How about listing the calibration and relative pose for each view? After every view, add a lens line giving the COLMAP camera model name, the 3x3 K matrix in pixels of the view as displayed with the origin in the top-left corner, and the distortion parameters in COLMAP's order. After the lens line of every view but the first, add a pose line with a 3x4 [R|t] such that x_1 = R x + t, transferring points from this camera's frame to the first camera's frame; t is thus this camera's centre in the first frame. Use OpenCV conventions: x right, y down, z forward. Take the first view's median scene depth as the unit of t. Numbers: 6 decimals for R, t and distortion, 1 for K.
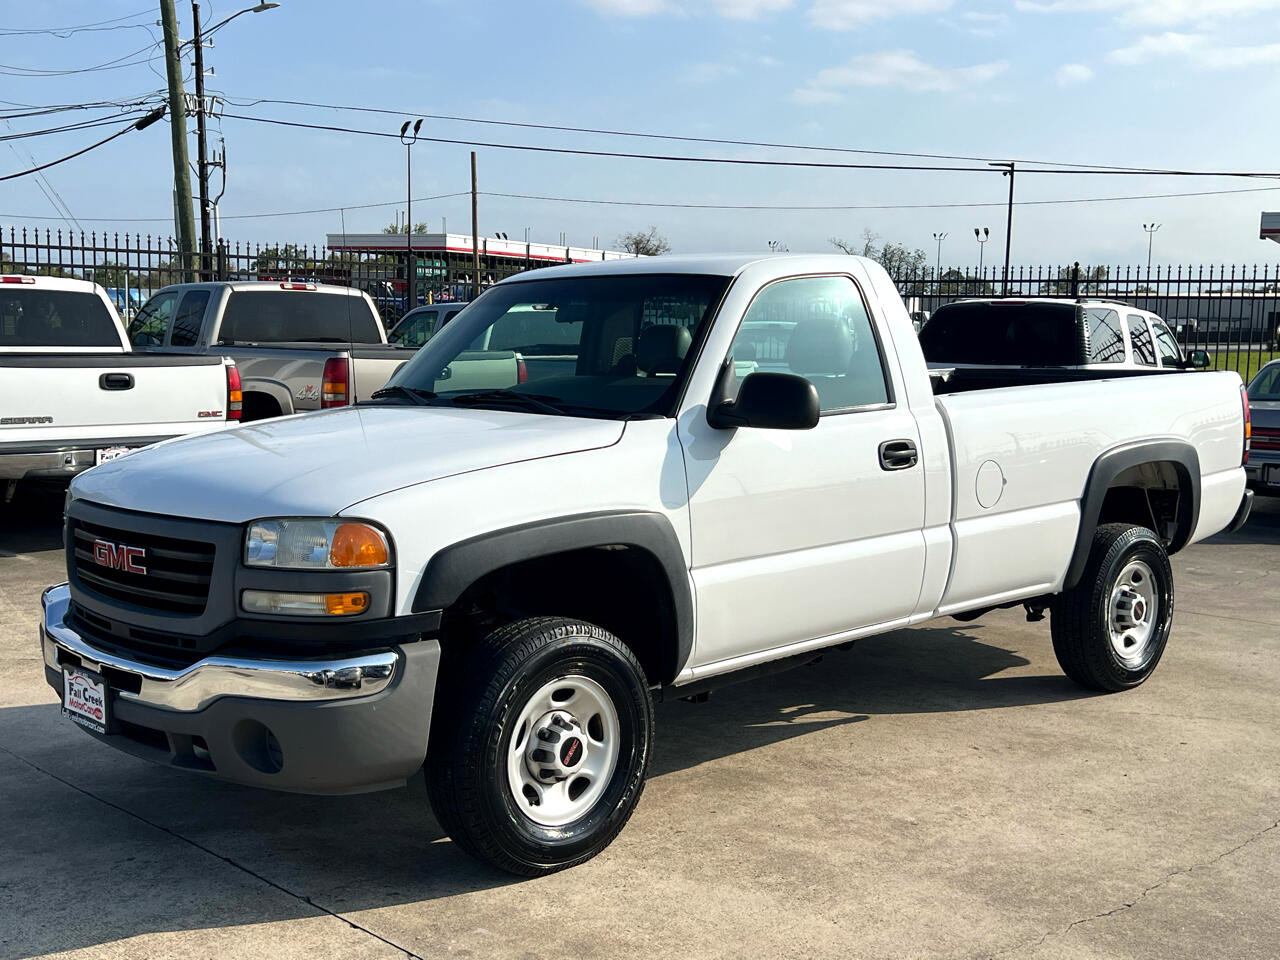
lens RADIAL K [[1476.6, 0, 610.9], [0, 1476.6, 481.9], [0, 0, 1]] dist [0.127567, -0.313168]
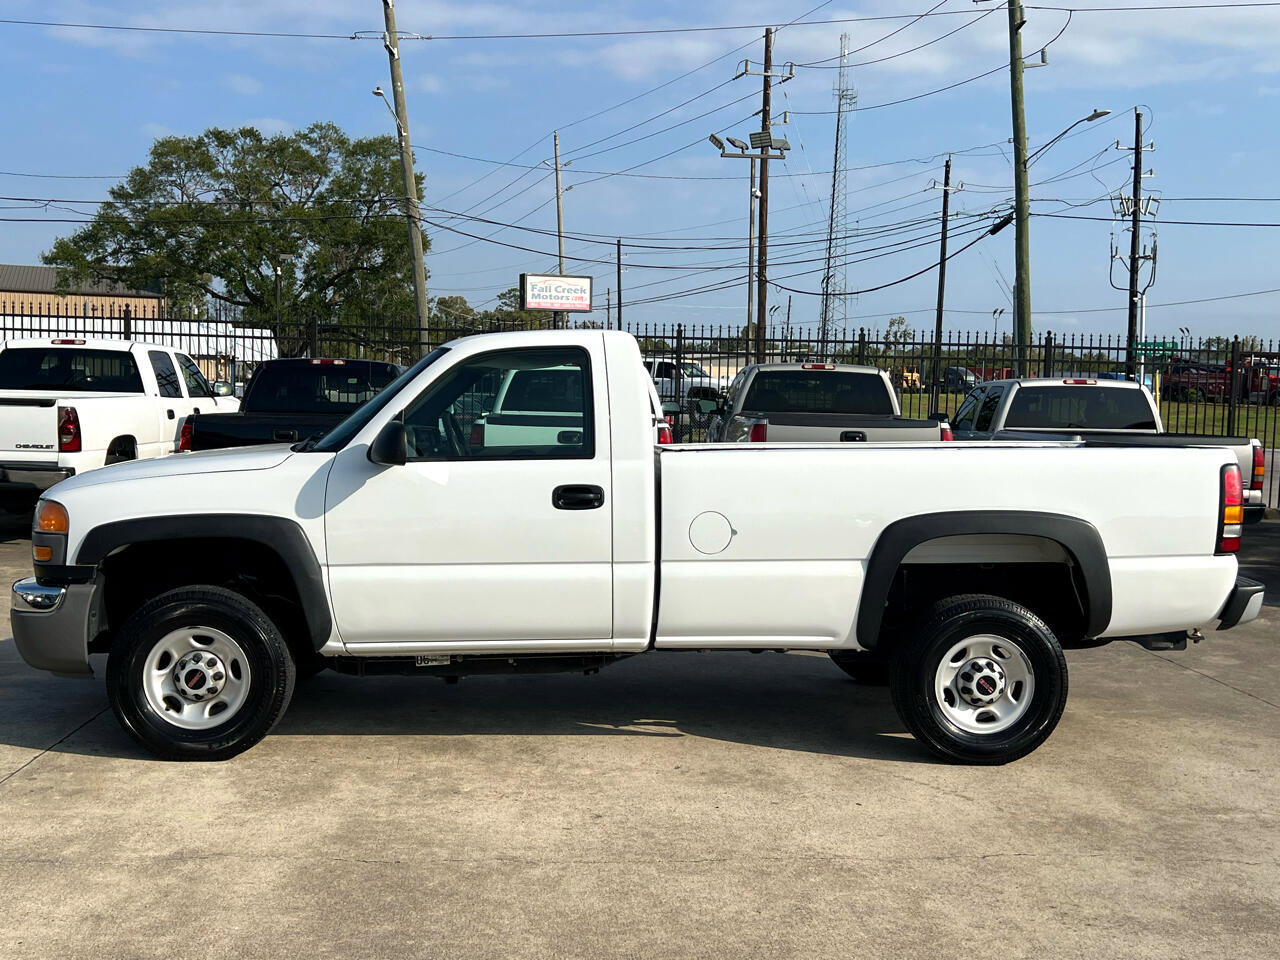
lens RADIAL K [[1332.9, 0, 609.8], [0, 1332.9, 485.3], [0, 0, 1]] dist [0.095549, -0.195341]
pose [[0.761887, 0.049220, -0.645837, 0.735046], [-0.079342, 0.996691, -0.017640, -0.008584], [0.642832, 0.064682, 0.763271, 0.168386]]
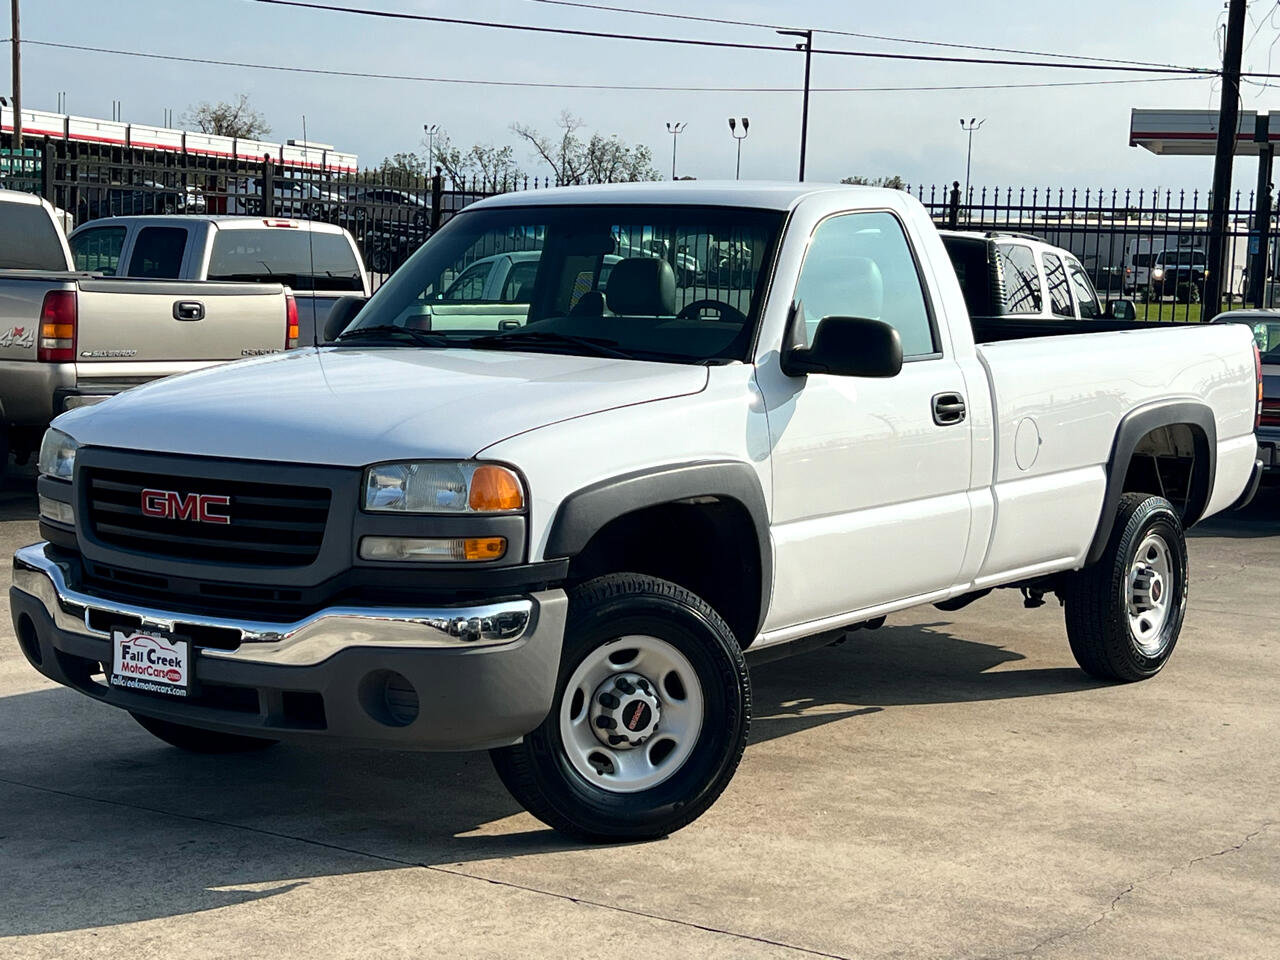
lens RADIAL K [[2242.3, 0, 593.2], [0, 2242.3, 482.6], [0, 0, 1]] dist [0.285166, -1.176264]
pose [[0.982625, 0.000709, 0.185599, -0.232334], [-0.000167, 0.999996, -0.002936, 0.026423], [-0.185600, 0.002854, 0.982621, -0.274365]]
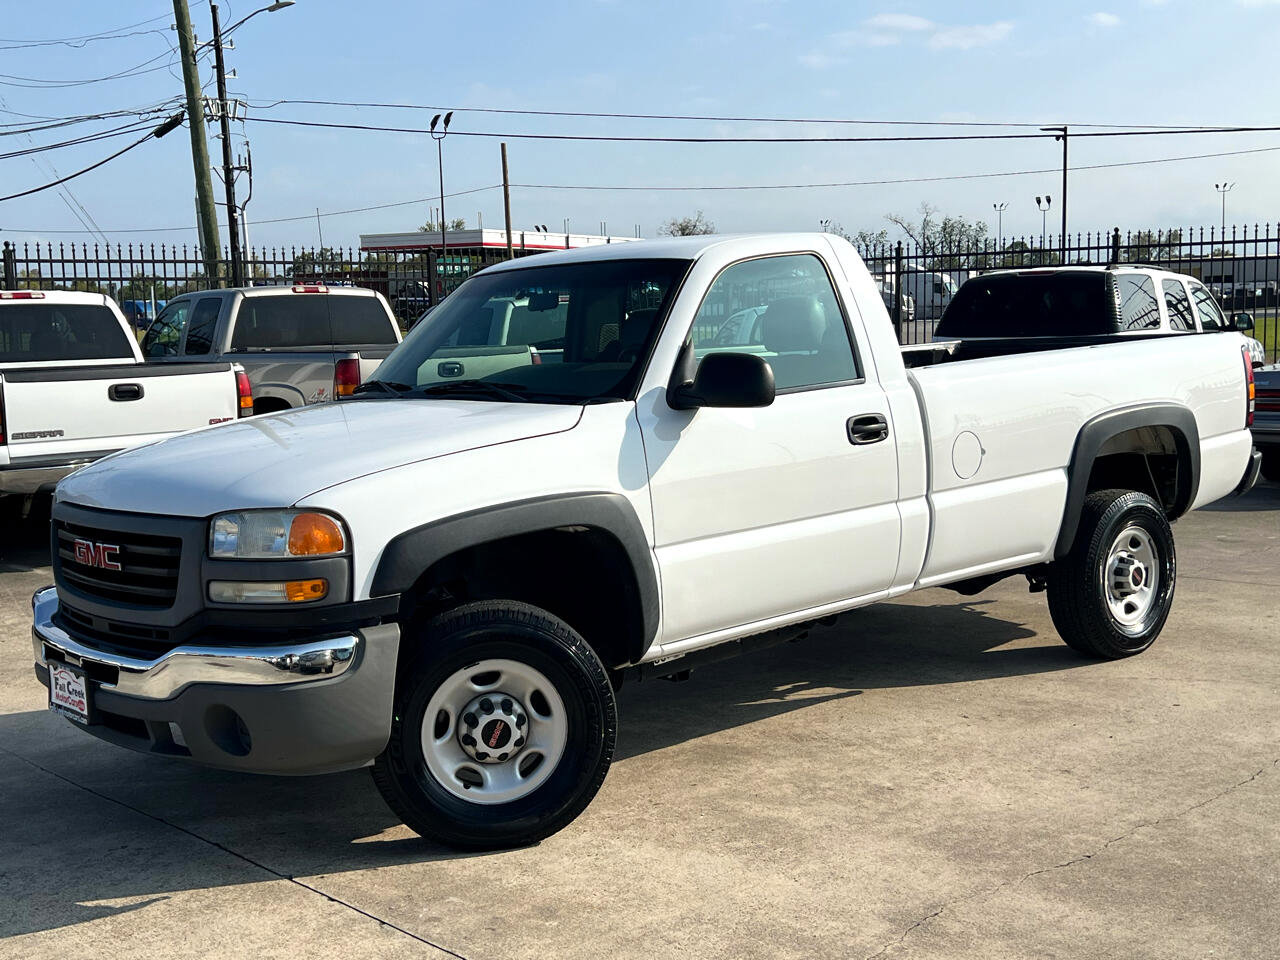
lens RADIAL K [[1538.1, 0, 615.3], [0, 1538.1, 474.0], [0, 0, 1]] dist [0.157111, -0.427192]
pose [[0.998578, -0.041275, -0.033751, 0.045019], [0.041138, 0.999142, -0.004770, 0.009219], [0.033919, 0.003375, 0.999419, -0.047009]]
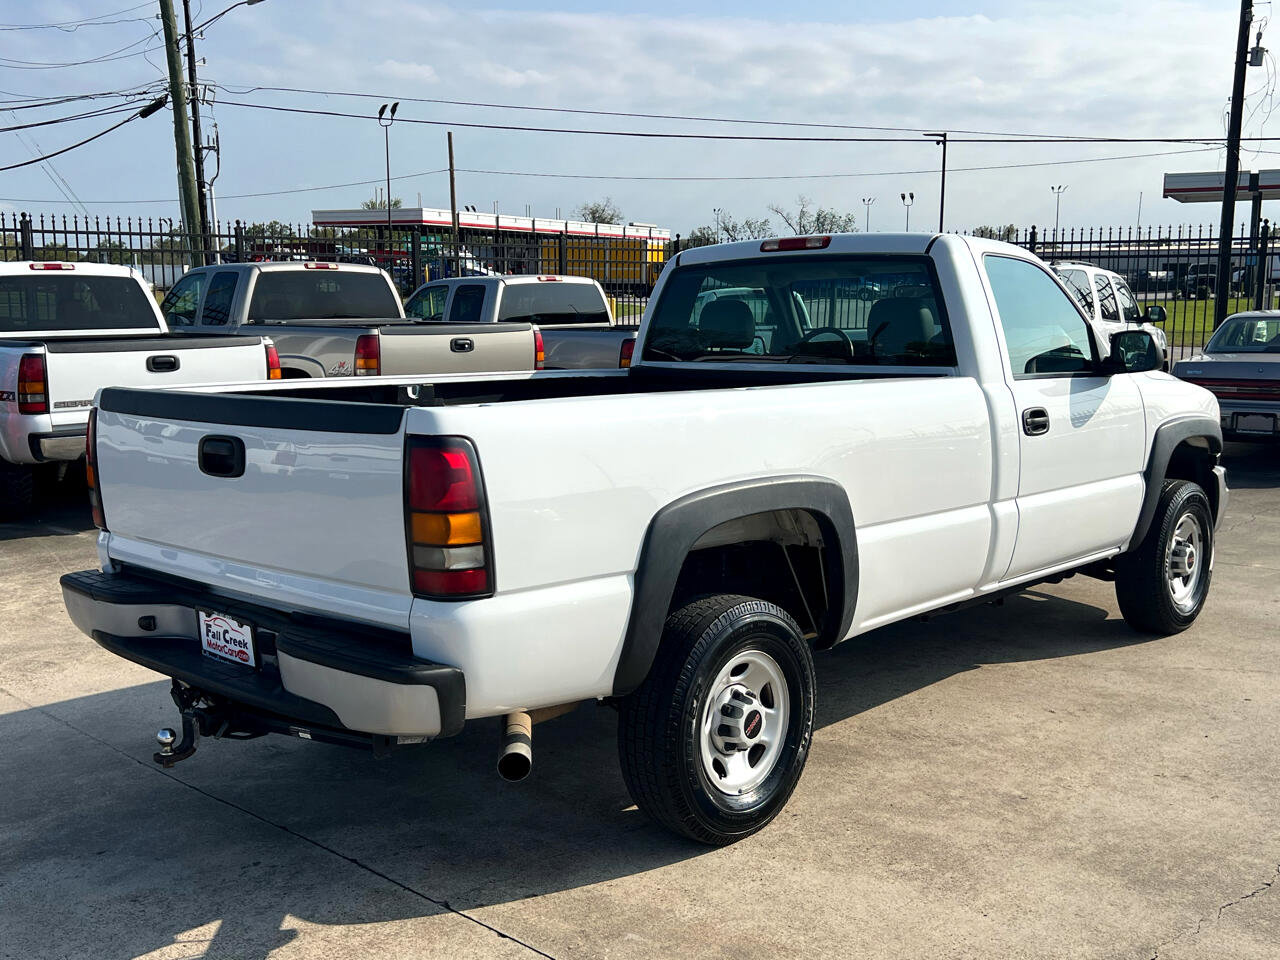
lens RADIAL K [[1332.9, 0, 609.8], [0, 1332.9, 485.3], [0, 0, 1]] dist [0.095549, -0.195341]
pose [[0.999310, -0.026170, 0.026369, -0.070987], [0.025061, 0.998822, 0.041551, -0.020975], [-0.027425, -0.040861, 0.998788, 0.075053]]
